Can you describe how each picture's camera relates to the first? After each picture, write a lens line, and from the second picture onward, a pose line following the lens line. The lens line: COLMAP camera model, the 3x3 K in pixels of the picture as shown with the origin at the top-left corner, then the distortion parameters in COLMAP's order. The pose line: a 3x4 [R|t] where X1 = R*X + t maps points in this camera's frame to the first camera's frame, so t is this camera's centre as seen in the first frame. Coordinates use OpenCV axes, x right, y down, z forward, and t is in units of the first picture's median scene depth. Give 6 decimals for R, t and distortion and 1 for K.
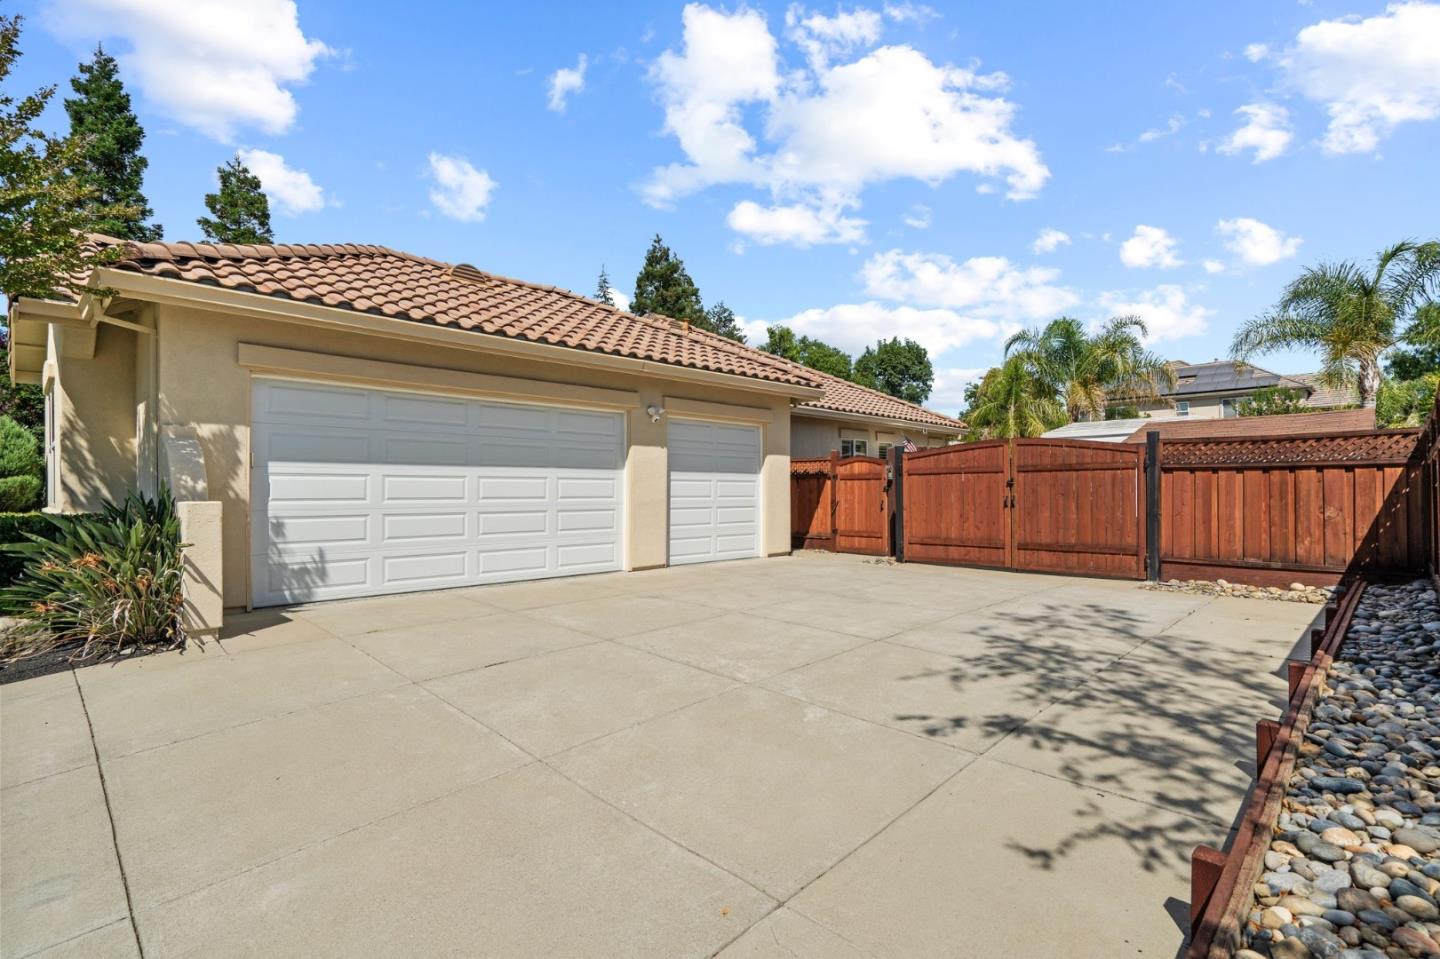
lens RADIAL K [[673.3, 0, 728.6], [0, 673.3, 482.6], [0, 0, 1]] dist [0.000242, 0.002334]
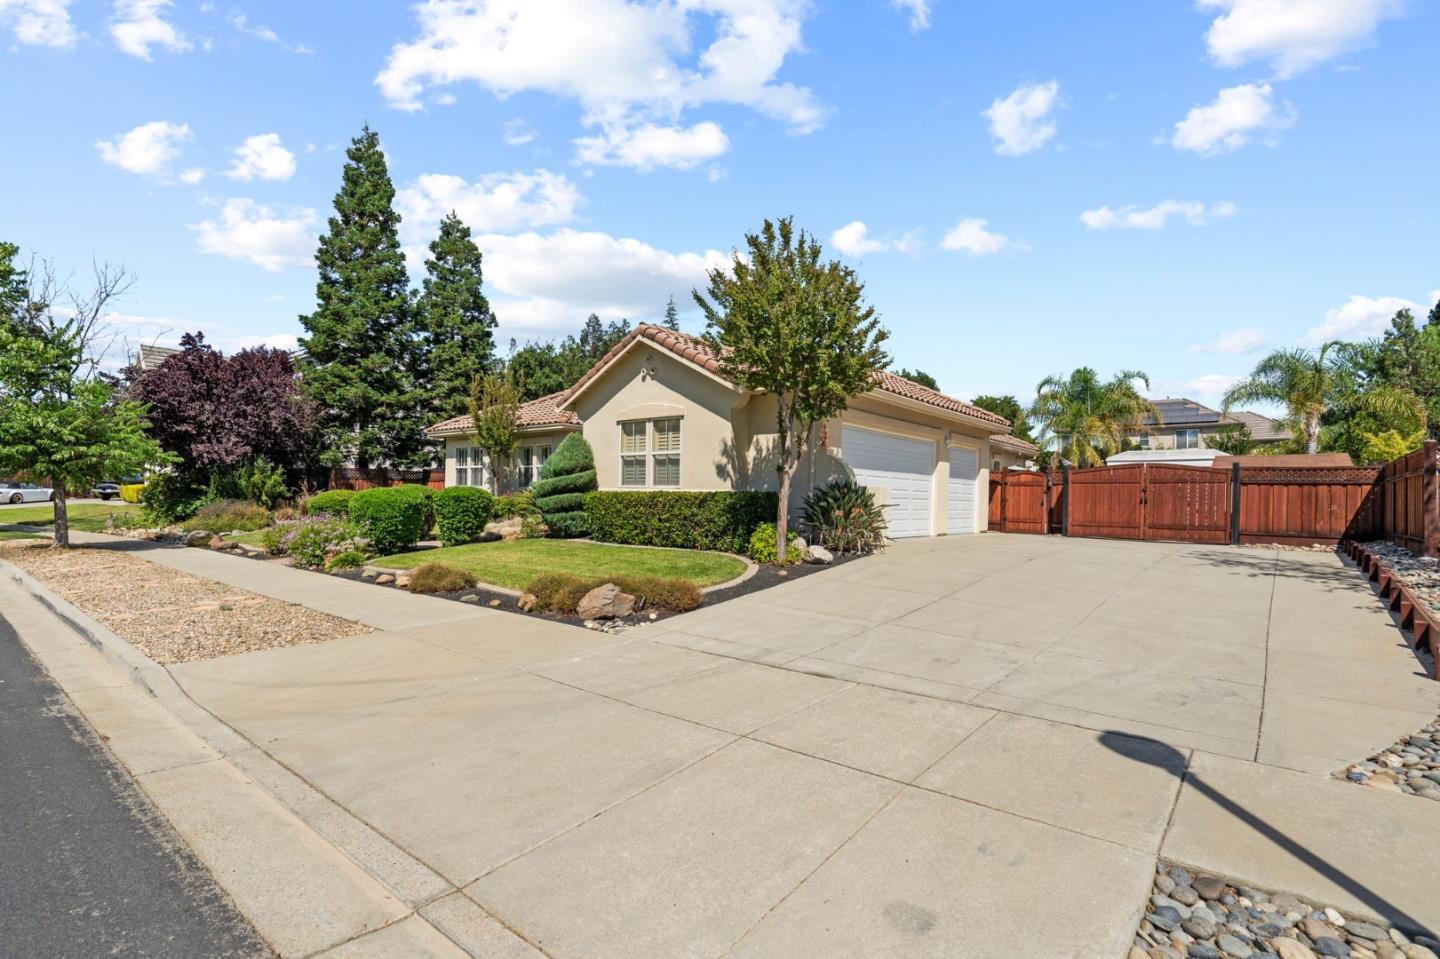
lens RADIAL K [[673.3, 0, 712.2], [0, 673.3, 485.7], [0, 0, 1]] dist [0.000242, 0.002334]
pose [[0.996353, 0.027109, 0.080905, -0.744130], [-0.026571, 0.999617, -0.007726, 0.030631], [-0.081083, 0.005548, 0.996692, -0.562408]]
